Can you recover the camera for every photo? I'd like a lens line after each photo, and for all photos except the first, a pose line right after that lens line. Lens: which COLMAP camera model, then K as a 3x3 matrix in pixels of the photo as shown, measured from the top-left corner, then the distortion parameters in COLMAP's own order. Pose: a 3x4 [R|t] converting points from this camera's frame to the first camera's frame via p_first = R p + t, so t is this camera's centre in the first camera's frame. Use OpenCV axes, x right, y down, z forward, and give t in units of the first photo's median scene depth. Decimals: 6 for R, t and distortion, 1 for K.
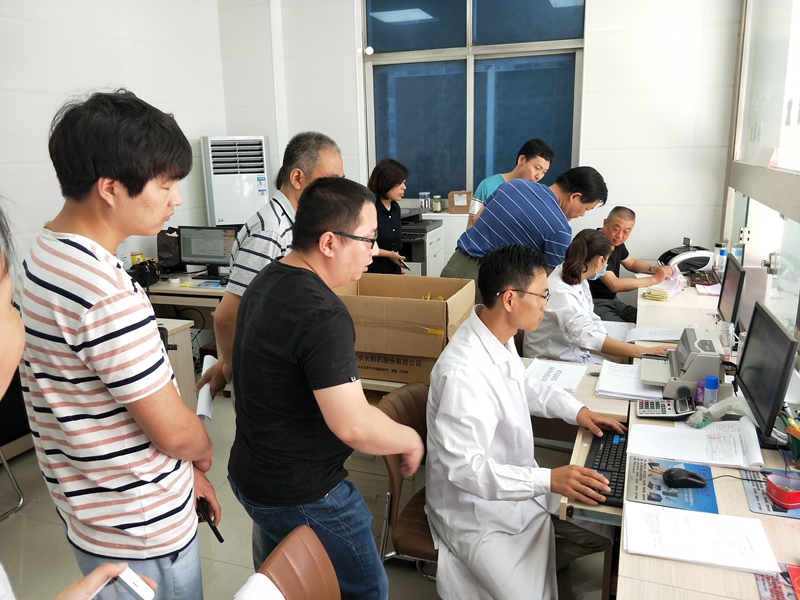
lens RADIAL K [[649.8, 0, 400.0], [0, 649.8, 300.0], [0, 0, 1]] dist [0.088921, -0.103717]
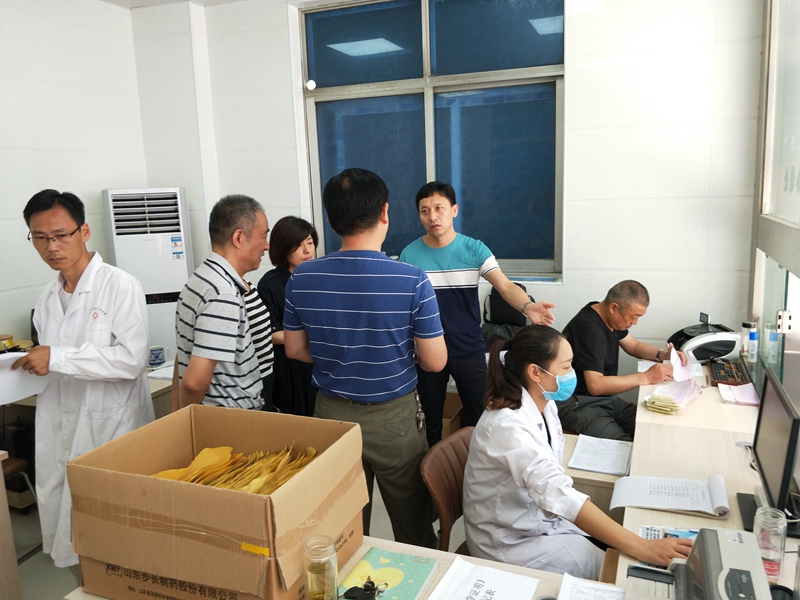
lens RADIAL K [[649.8, 0, 400.0], [0, 649.8, 300.0], [0, 0, 1]] dist [0.088921, -0.103717]
pose [[0.999543, -0.009743, -0.028623, 0.095088], [0.008091, 0.998327, -0.057245, -0.063490], [0.029133, 0.056988, 0.997950, 0.204277]]
